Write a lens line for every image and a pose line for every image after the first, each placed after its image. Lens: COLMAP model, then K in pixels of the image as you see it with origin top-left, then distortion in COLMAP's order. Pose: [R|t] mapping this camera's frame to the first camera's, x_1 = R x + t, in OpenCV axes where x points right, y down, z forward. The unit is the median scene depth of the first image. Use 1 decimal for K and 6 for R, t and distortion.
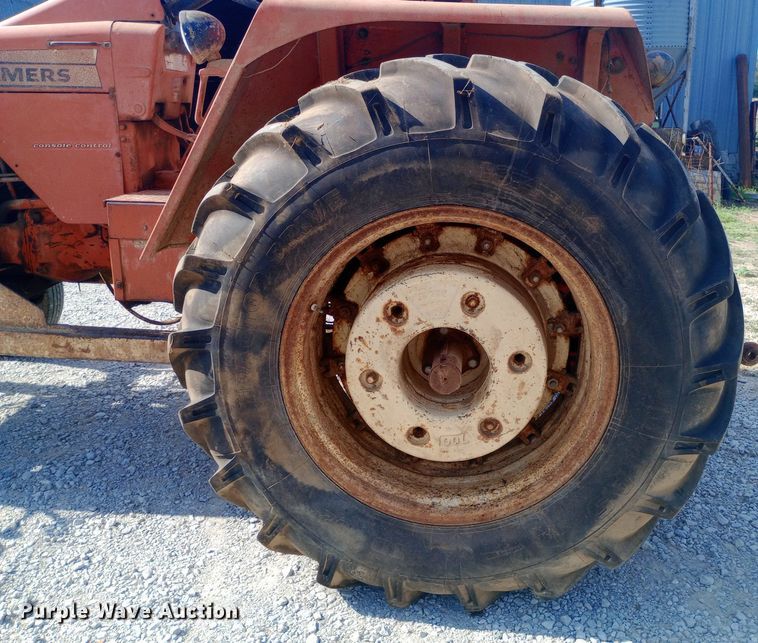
lens RADIAL K [[701.5, 0, 426.3], [0, 701.5, 308.2], [0, 0, 1]] dist [0.089682, -0.142921]
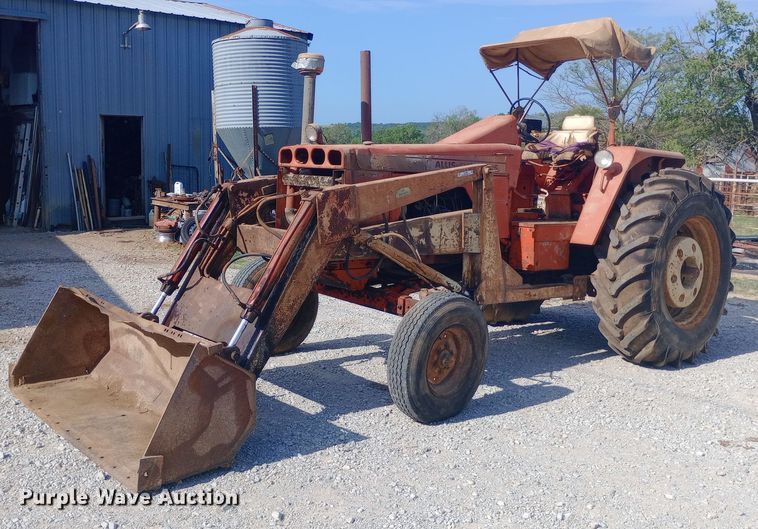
lens RADIAL K [[752.1, 0, 361.4], [0, 752.1, 238.1], [0, 0, 1]] dist [0.145555, -0.285286]
pose [[0.723623, -0.051129, 0.688300, -3.083400], [0.168813, 0.980074, -0.104674, 0.053806], [-0.669233, 0.191938, 0.717835, -0.386820]]
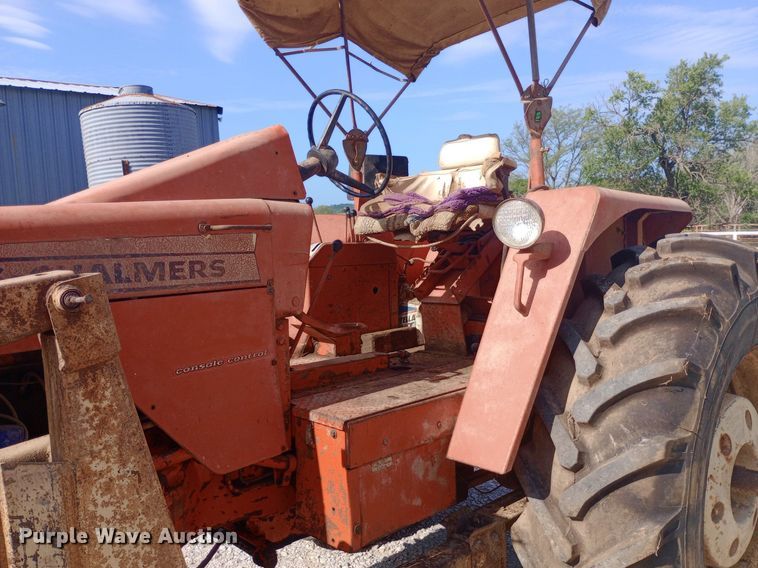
lens RADIAL K [[626.5, 0, 379.0], [0, 626.5, 284.0], [0, 0, 1]] dist [0.087695, -0.159871]
pose [[0.683574, -0.086206, 0.724772, -1.140665], [0.244033, 0.962848, -0.115638, -0.260569], [-0.687877, 0.255915, 0.679215, 0.598646]]
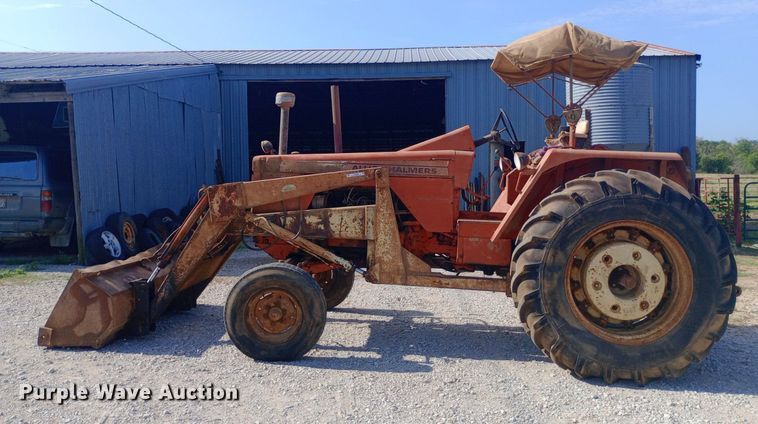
lens RADIAL K [[643.1, 0, 390.3], [0, 643.1, 174.9], [0, 0, 1]] dist [0.088272, -0.138544]
pose [[0.999870, 0.012897, -0.009660, -0.841884], [-0.015055, 0.961432, -0.274629, 0.386112], [0.005746, 0.274739, 0.961502, -1.473730]]
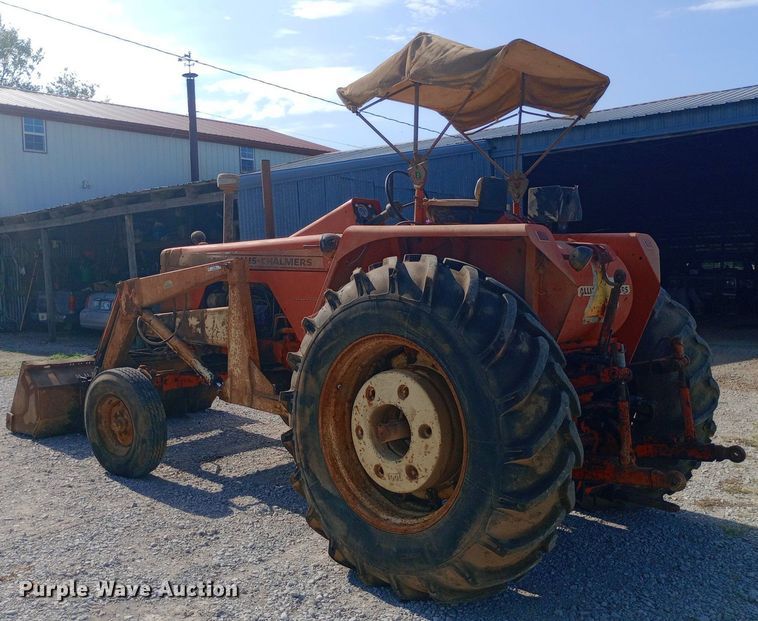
lens RADIAL K [[789.7, 0, 342.9], [0, 789.7, 288.1], [0, 0, 1]] dist [0.074024, -0.010846]
pose [[0.754737, 0.016374, -0.655823, 1.173173], [-0.179811, 0.966568, -0.182798, 0.123330], [0.630905, 0.255889, 0.732448, -0.554666]]
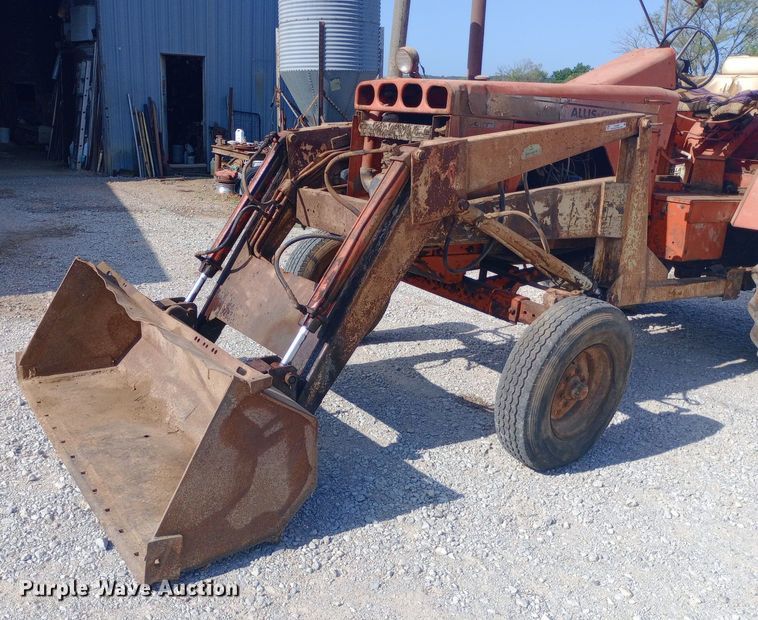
lens RADIAL K [[708.5, 0, 340.6], [0, 708.5, 314.2], [0, 0, 1]] dist [0.107587, -0.187554]
pose [[0.793327, -0.125317, 0.595758, -2.667014], [0.117995, 0.991679, 0.051474, -0.089923], [-0.597251, 0.029460, 0.801513, 0.202232]]
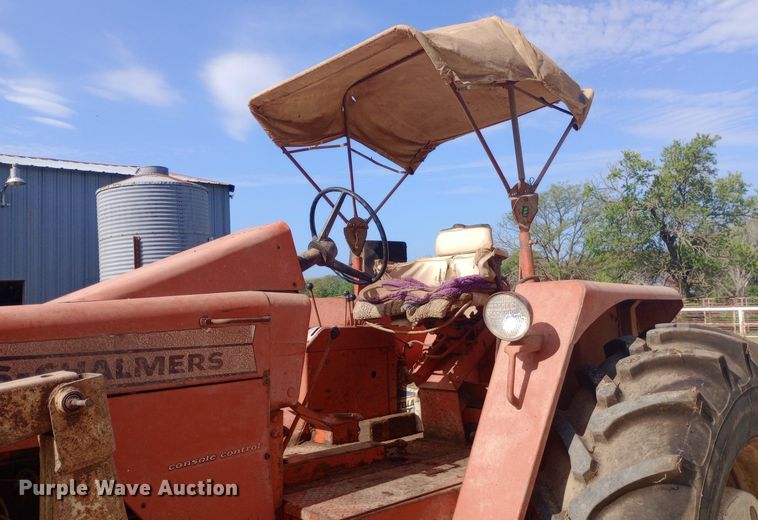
lens RADIAL K [[627.0, 0, 379.3], [0, 627.0, 236.5], [0, 0, 1]] dist [0.083757, -0.152180]
pose [[0.690390, 0.051223, 0.721622, -1.156987], [0.239231, 0.925207, -0.294551, -0.279225], [-0.682737, 0.375989, 0.626500, 0.550657]]
